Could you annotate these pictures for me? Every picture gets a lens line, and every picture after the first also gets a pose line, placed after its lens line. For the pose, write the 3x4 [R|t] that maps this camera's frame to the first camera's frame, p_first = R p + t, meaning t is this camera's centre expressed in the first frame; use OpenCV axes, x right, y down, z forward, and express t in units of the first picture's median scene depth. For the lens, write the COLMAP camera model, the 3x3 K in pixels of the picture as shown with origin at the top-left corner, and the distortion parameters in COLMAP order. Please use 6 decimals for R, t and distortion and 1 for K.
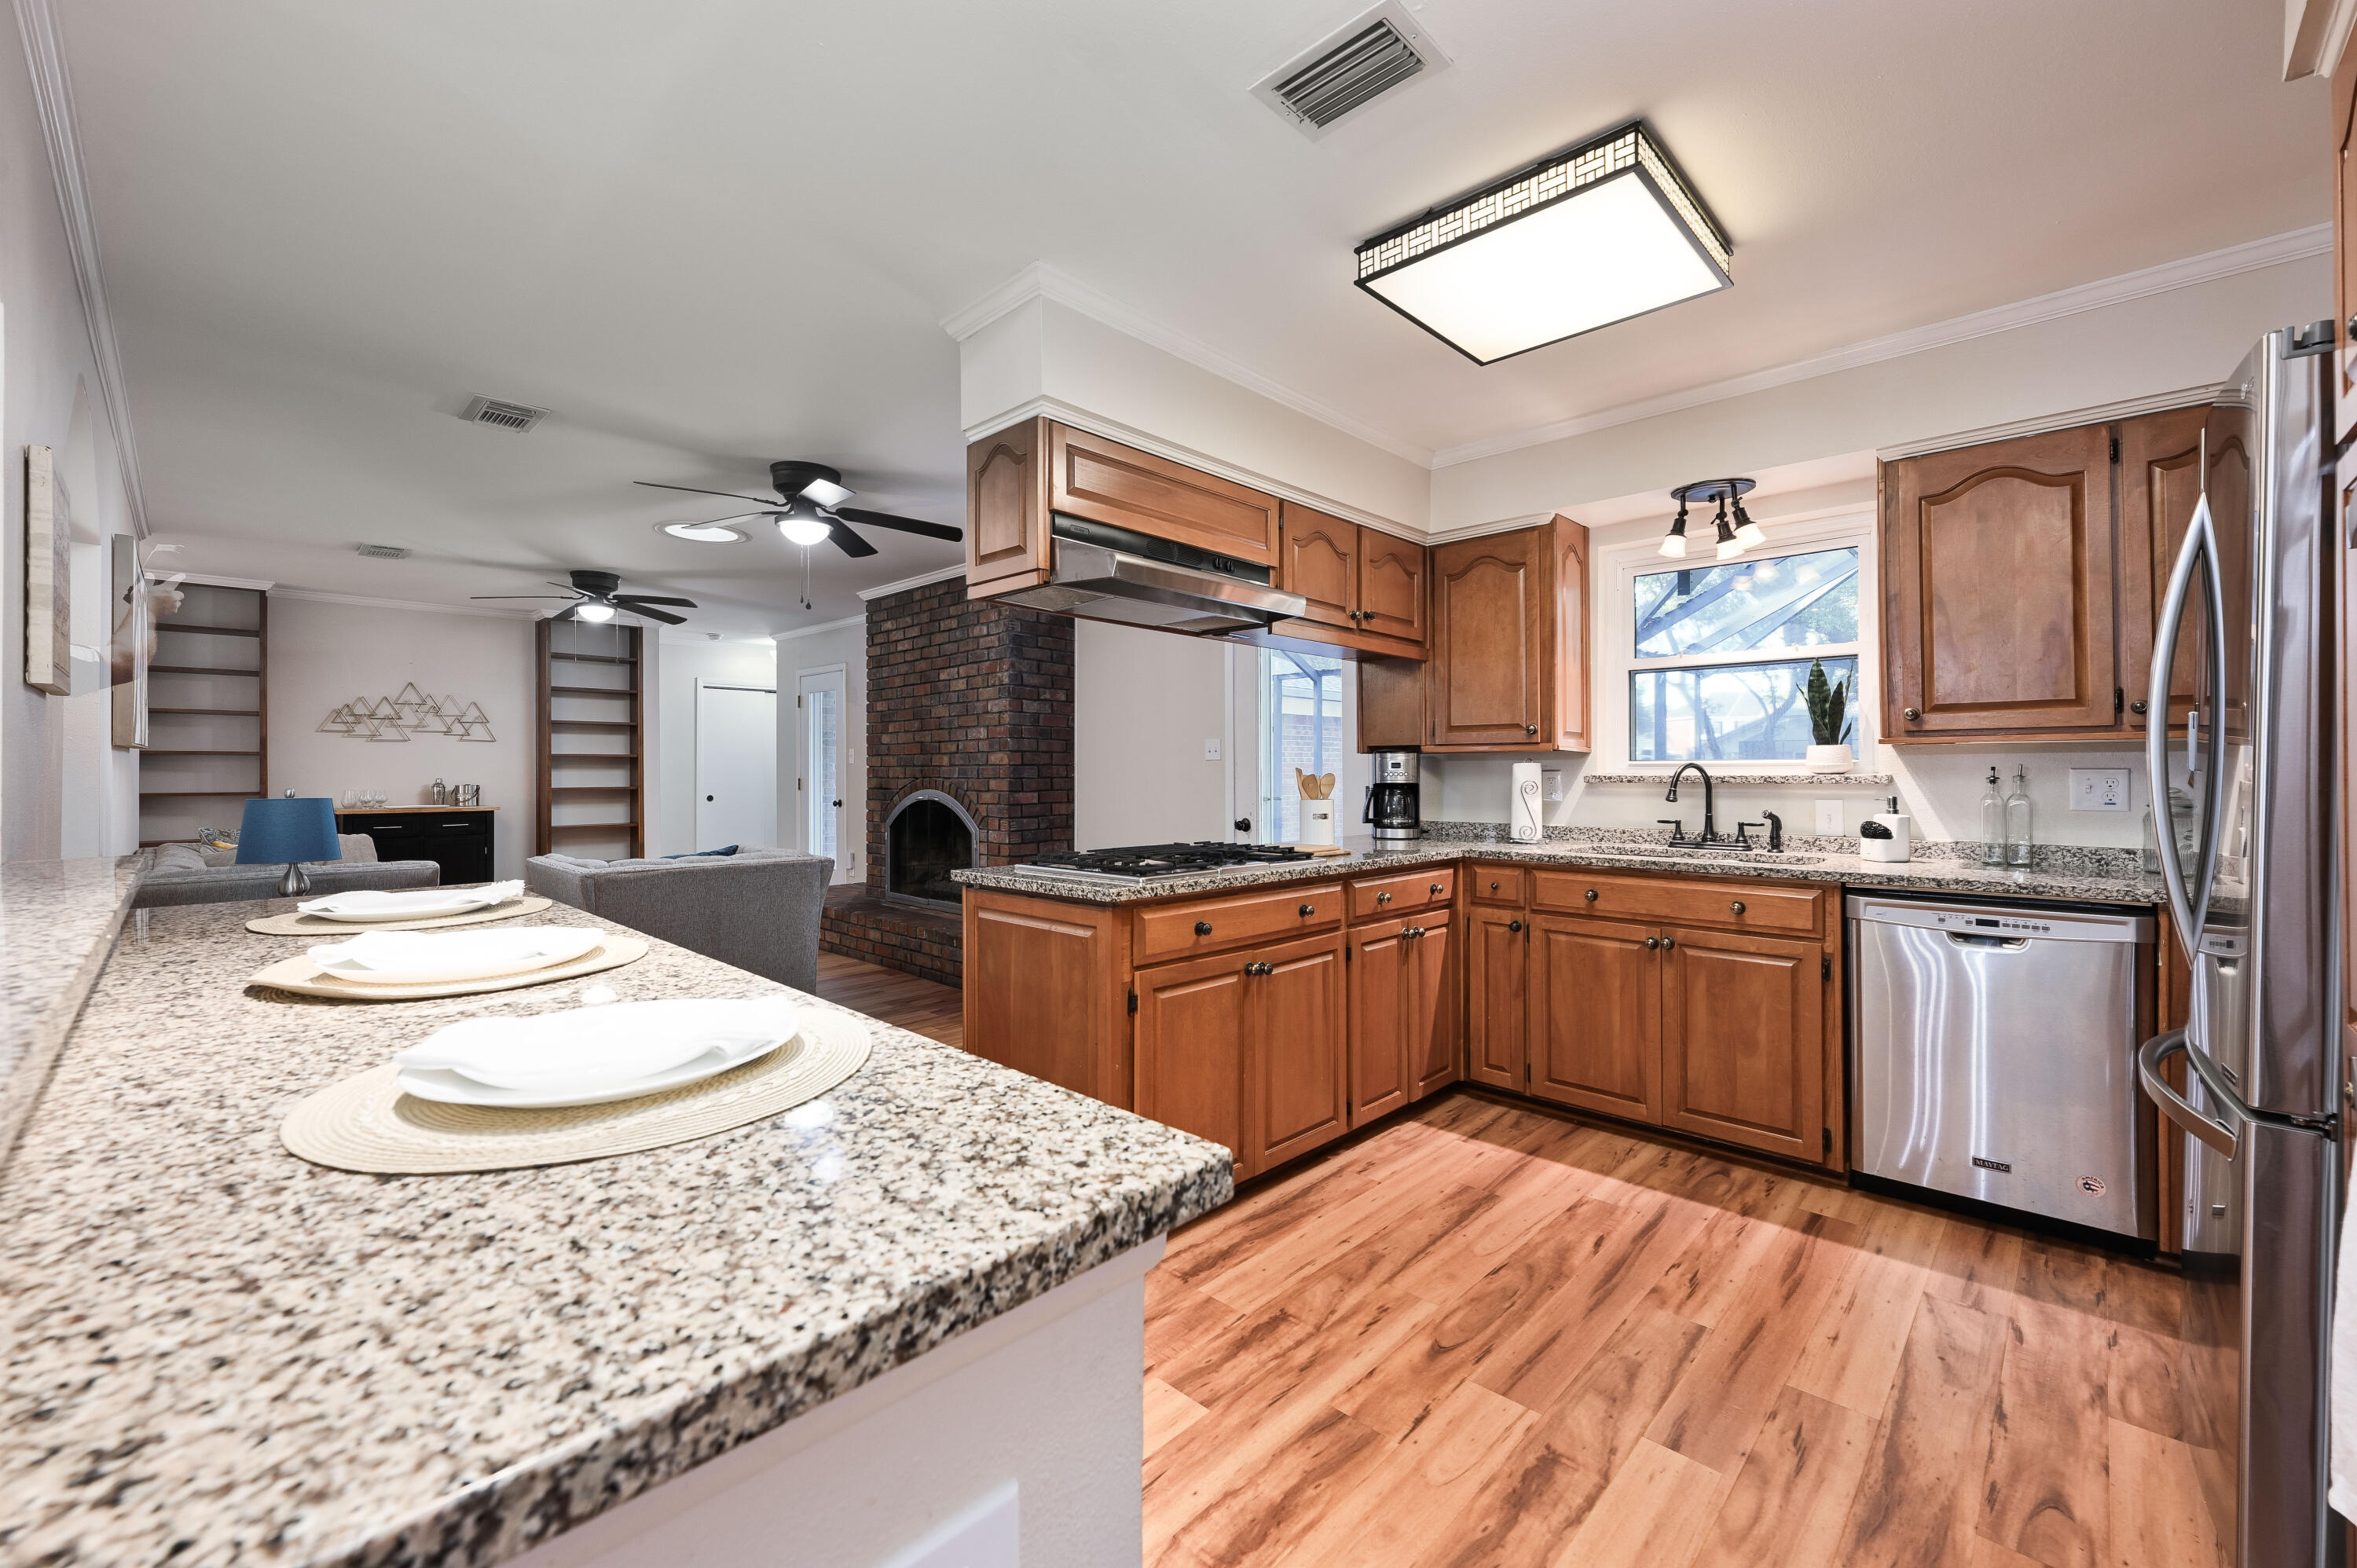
lens RADIAL K [[942.1, 0, 1181.2], [0, 942.1, 760.8], [0, 0, 1]] dist [-0.001260, -0.000640]
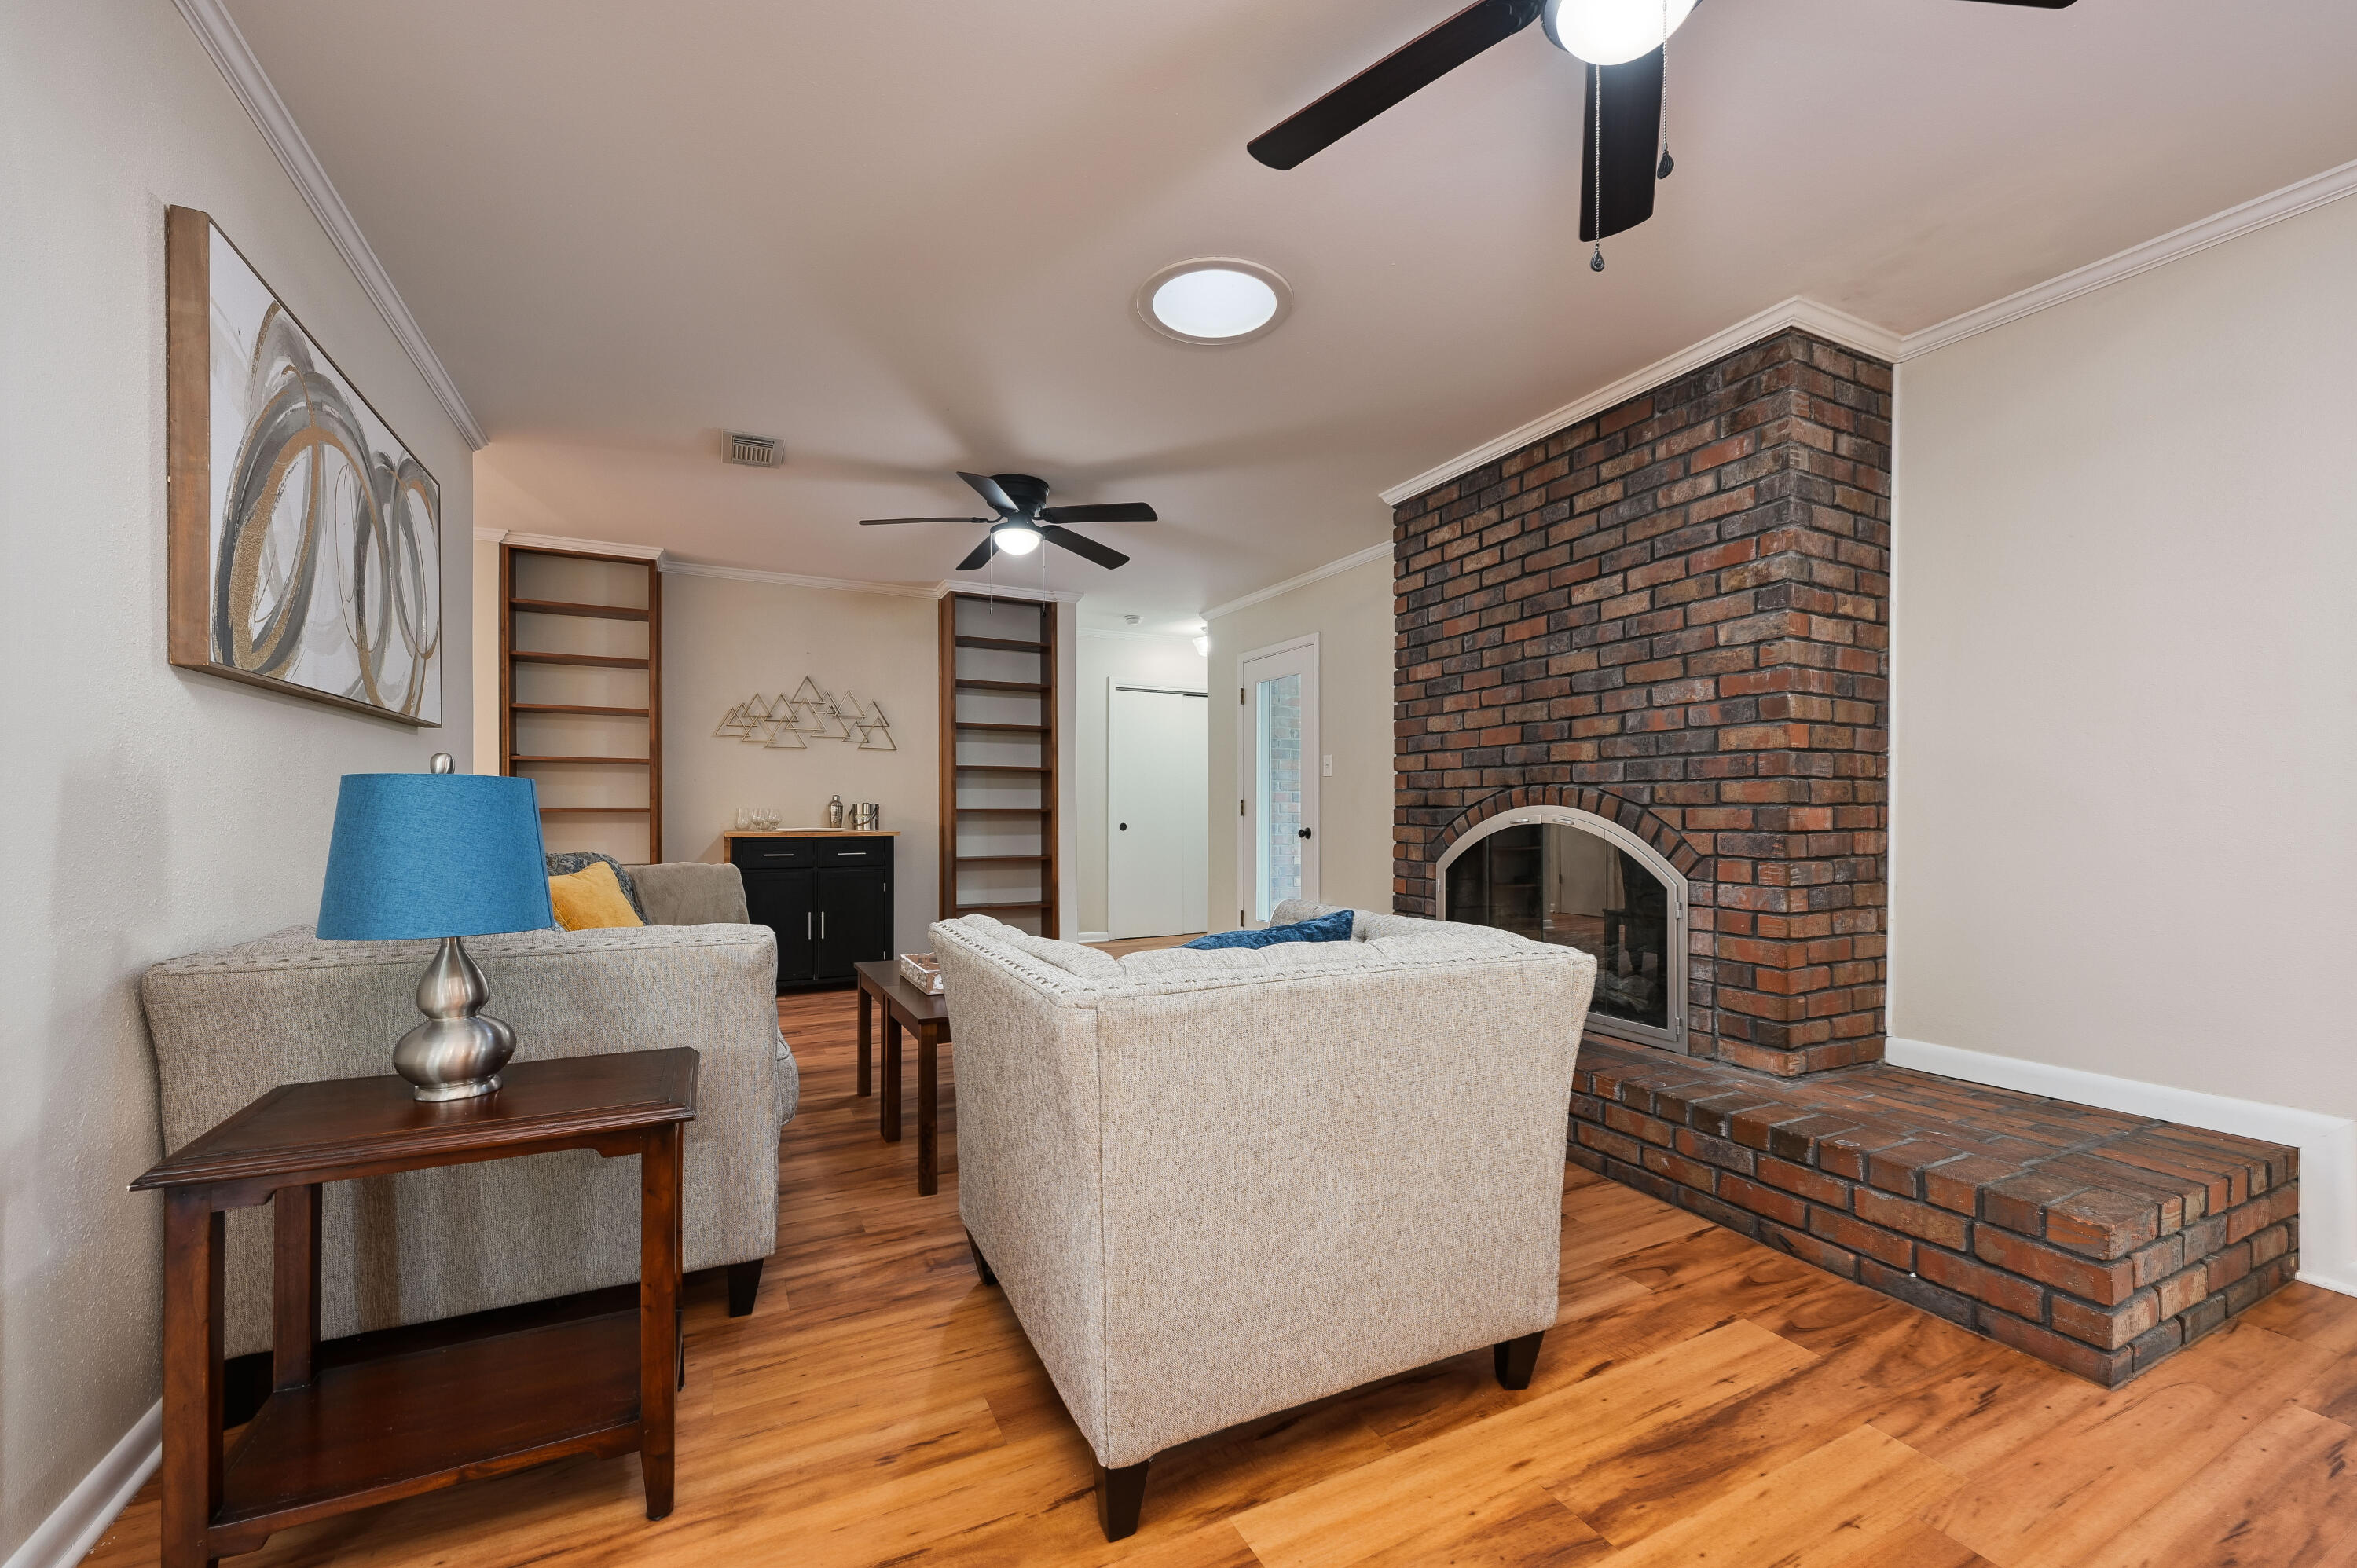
lens RADIAL K [[942.1, 0, 1180.2], [0, 942.1, 808.8], [0, 0, 1]] dist [-0.001260, -0.000640]
pose [[0.940413, 0.001034, -0.340033, -0.268784], [0.002803, 0.999938, 0.010792, 0.024873], [0.340023, -0.011103, 0.940352, 0.382964]]
